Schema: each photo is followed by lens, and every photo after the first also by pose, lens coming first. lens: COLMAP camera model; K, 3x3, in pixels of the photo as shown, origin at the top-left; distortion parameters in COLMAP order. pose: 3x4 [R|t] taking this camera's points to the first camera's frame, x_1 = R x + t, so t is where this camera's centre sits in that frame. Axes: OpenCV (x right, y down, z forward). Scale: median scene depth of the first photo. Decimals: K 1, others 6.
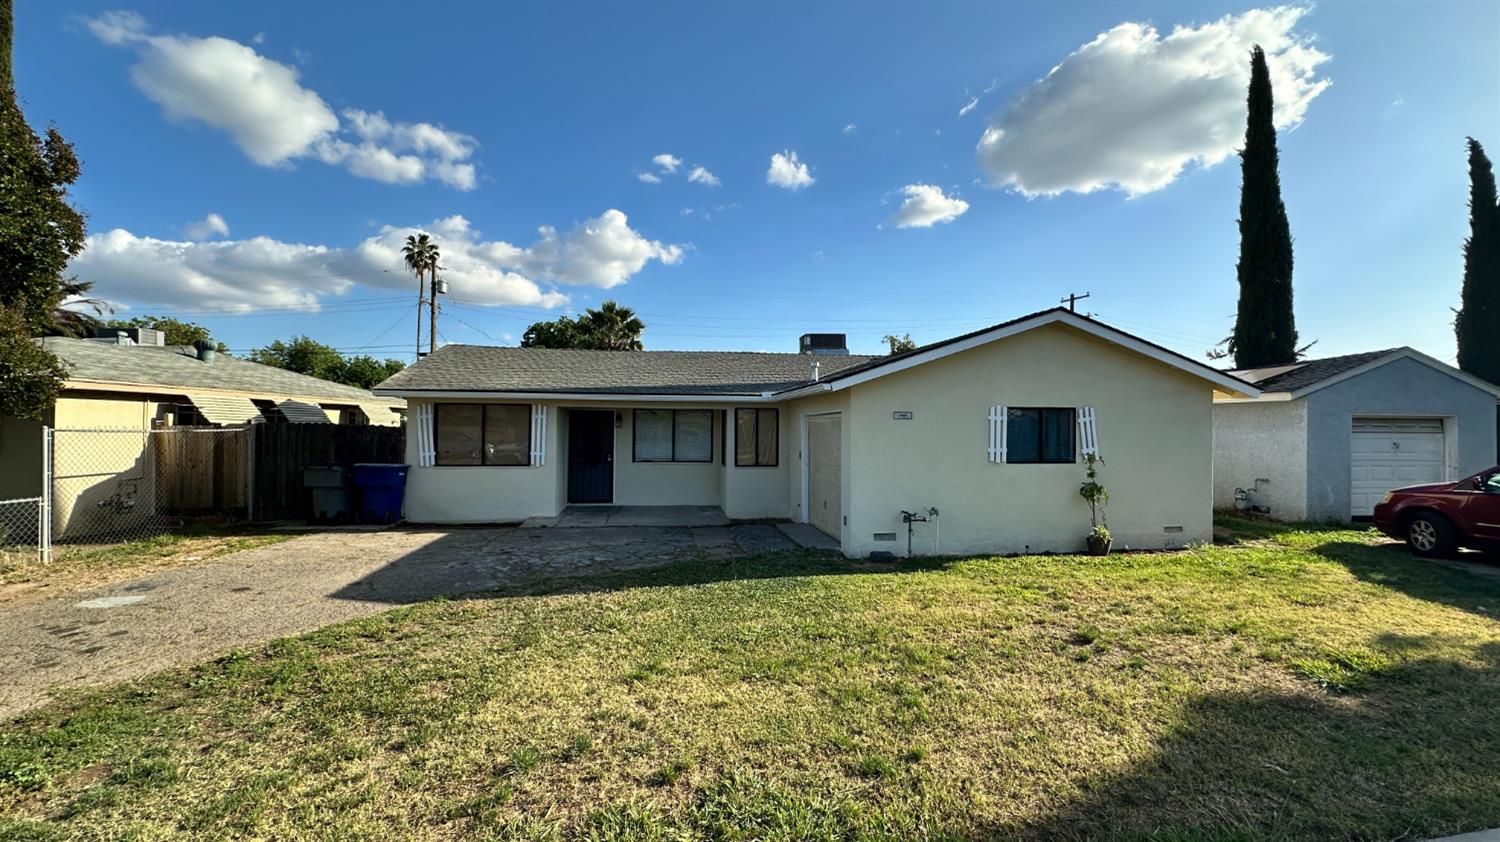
lens RADIAL K [[604.1, 0, 750.0], [0, 604.1, 421.0], [0, 0, 1]] dist [0.002900, 0.001132]
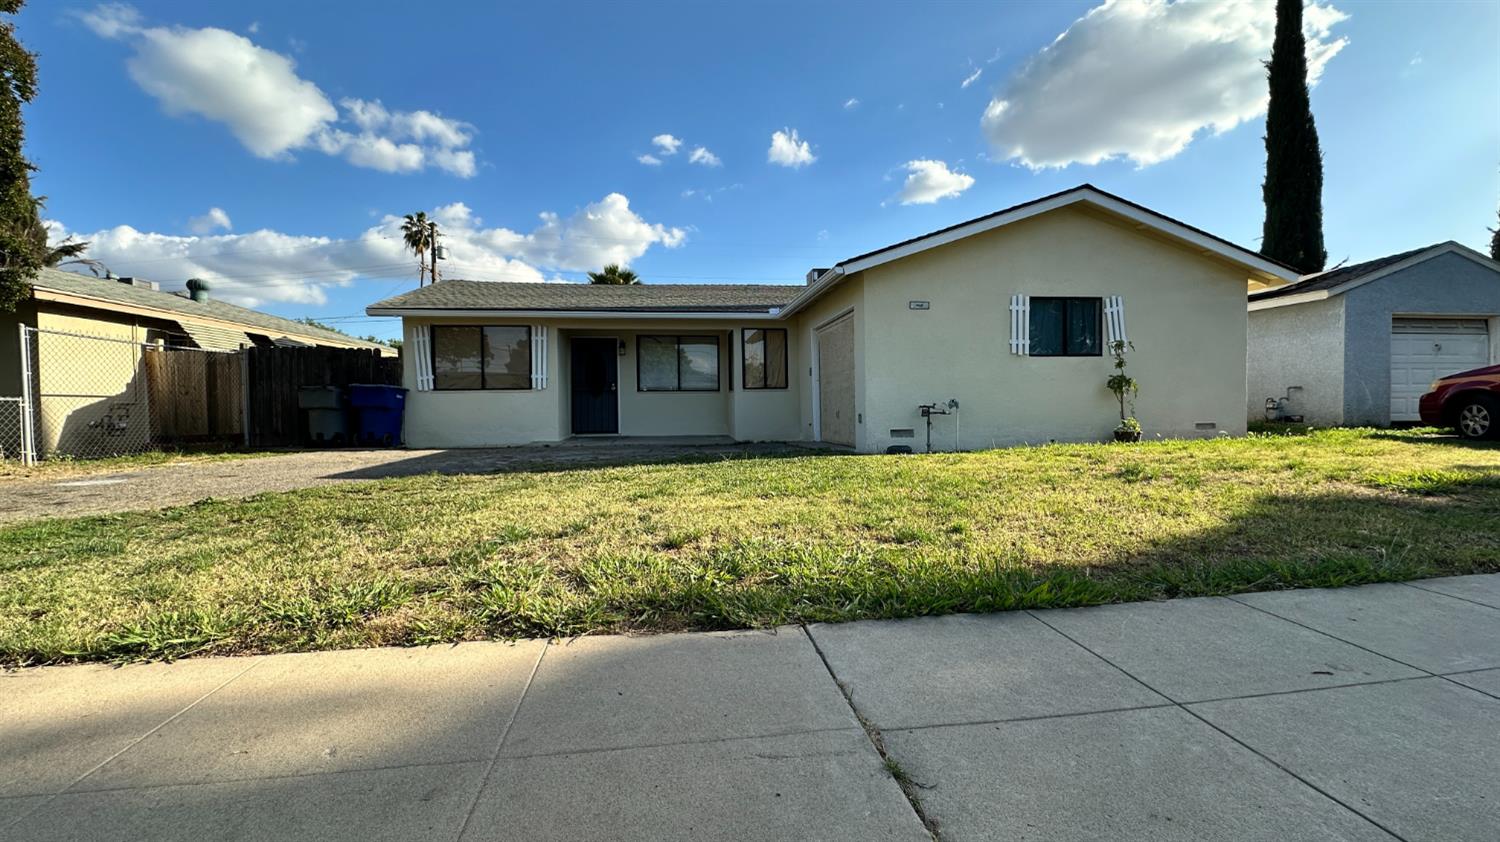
lens RADIAL K [[604.1, 0, 750.0], [0, 604.1, 421.0], [0, 0, 1]] dist [0.002900, 0.001132]
pose [[0.999723, -0.020594, -0.011360, -0.003491], [0.020893, 0.999420, 0.026873, 0.094611], [0.010800, -0.027103, 0.999574, 0.030524]]
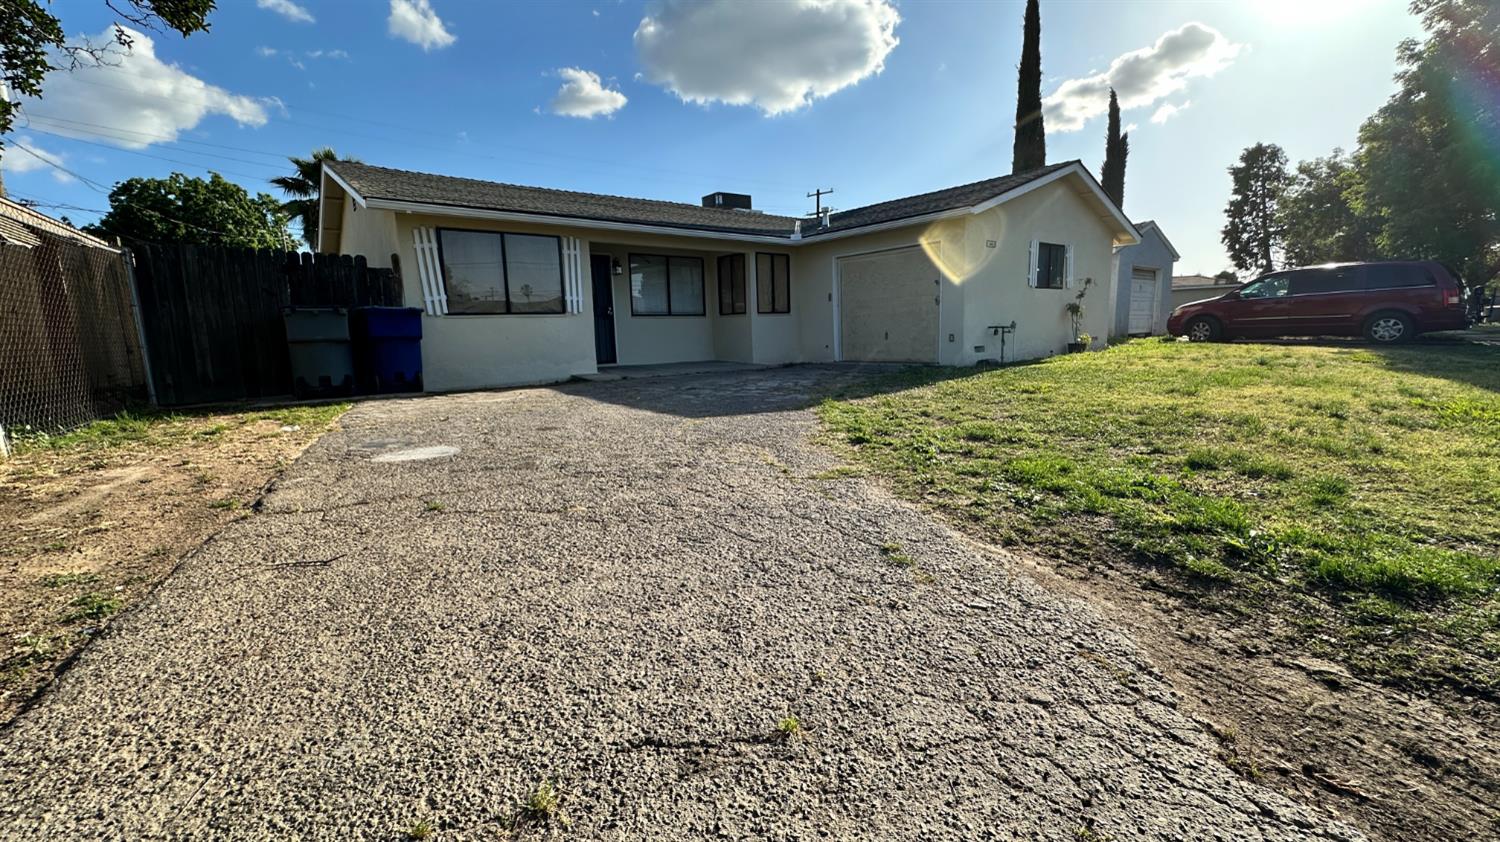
lens RADIAL K [[604.5, 0, 750.0], [0, 604.5, 421.0], [0, 0, 1]] dist [-0.001771, -0.000021]
pose [[0.860392, -0.109305, 0.497773, -0.511522], [0.031420, 0.986248, 0.162259, 0.082735], [-0.508664, -0.123966, 0.851994, 0.136385]]
